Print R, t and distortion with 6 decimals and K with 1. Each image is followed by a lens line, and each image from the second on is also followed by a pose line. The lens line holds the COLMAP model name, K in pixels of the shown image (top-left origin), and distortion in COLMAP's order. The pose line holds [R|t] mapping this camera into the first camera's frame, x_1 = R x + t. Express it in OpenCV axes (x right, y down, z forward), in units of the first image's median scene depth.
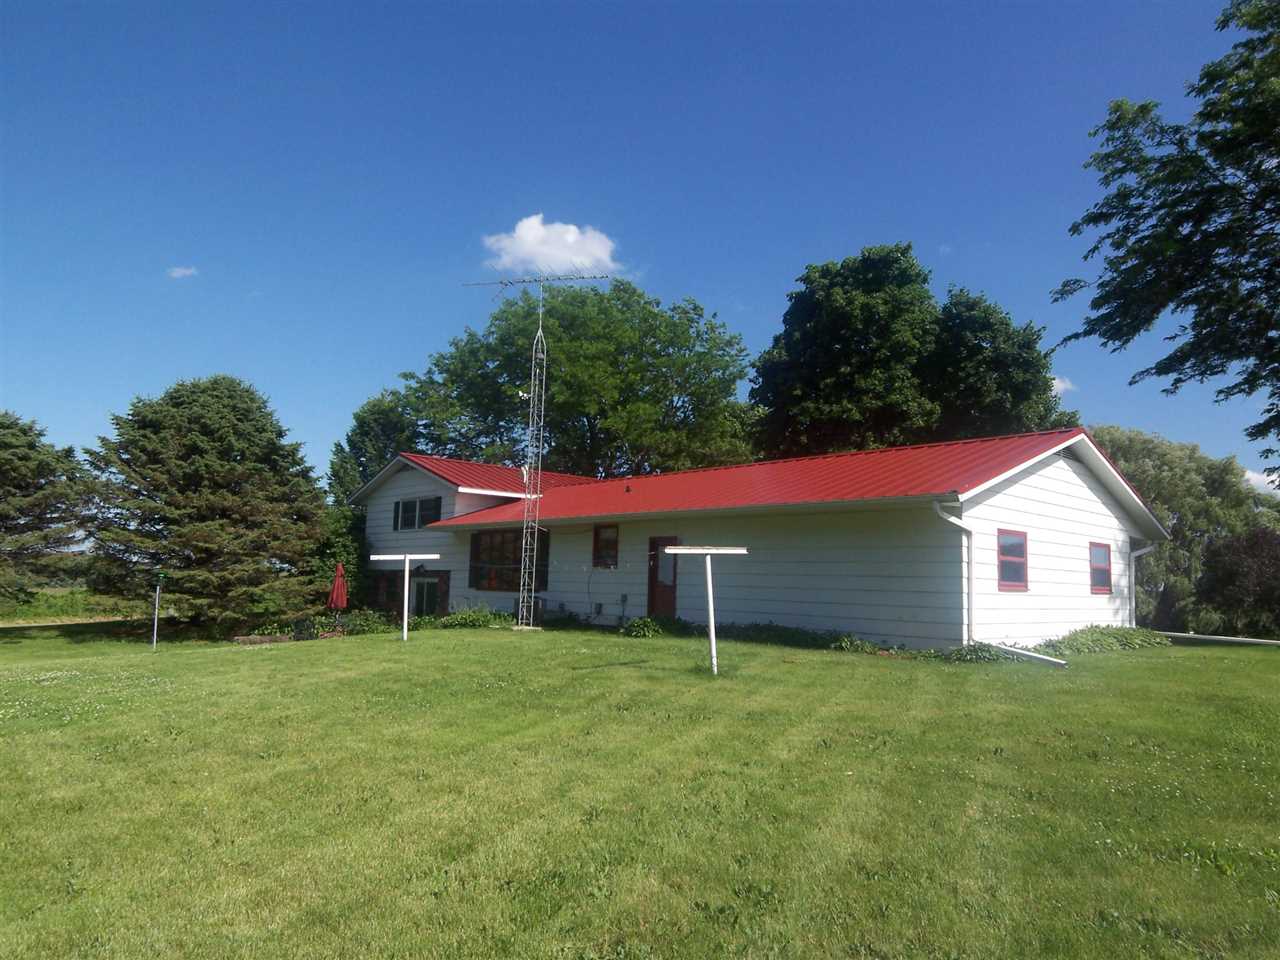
lens RADIAL K [[859.9, 0, 635.9], [0, 859.9, 486.4], [0, 0, 1]] dist [-0.007661, -0.048529]
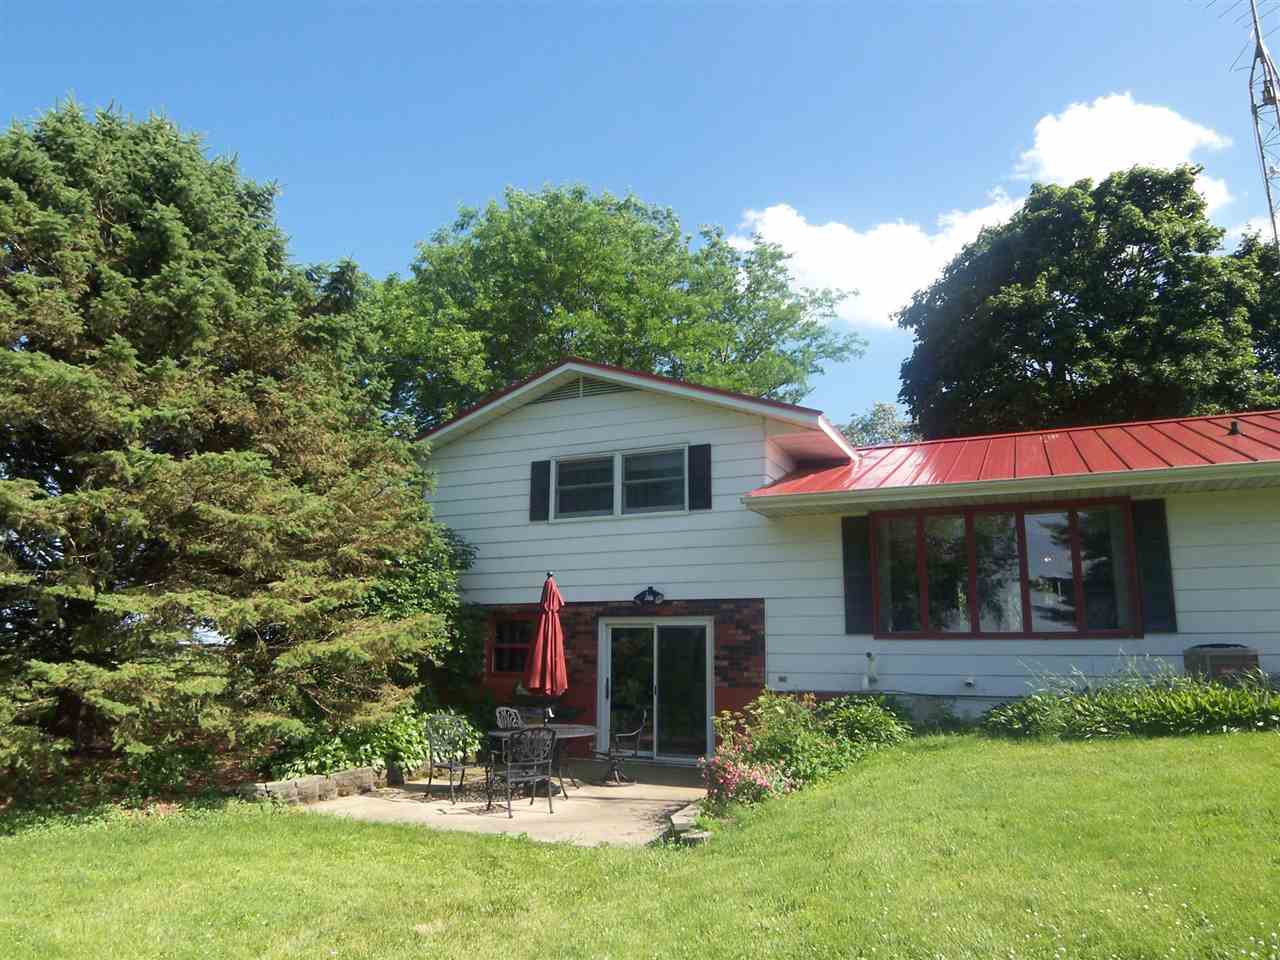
lens RADIAL K [[859.9, 0, 635.9], [0, 859.9, 486.4], [0, 0, 1]] dist [-0.007661, -0.048529]
pose [[0.919147, 0.051644, 0.390514, -0.465676], [-0.028695, 0.997513, -0.064379, 0.069252], [-0.392867, 0.047968, 0.918343, 0.593573]]
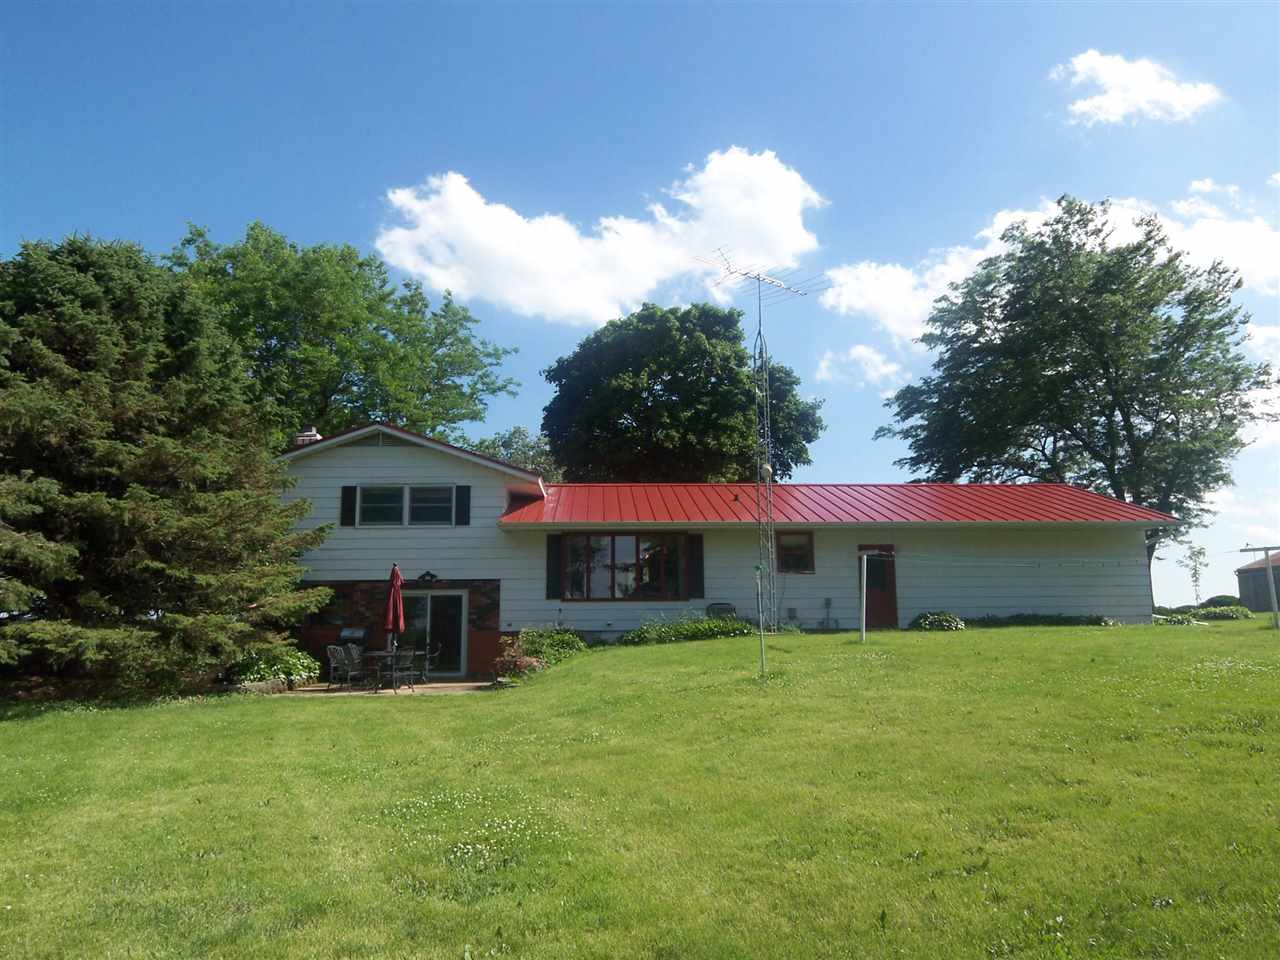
lens RADIAL K [[859.9, 0, 635.9], [0, 859.9, 486.4], [0, 0, 1]] dist [-0.007661, -0.048529]
pose [[0.634531, 0.090379, 0.767595, -0.766986], [-0.067210, 0.995830, -0.061694, 0.052162], [-0.769970, -0.012444, 0.637959, 0.382018]]
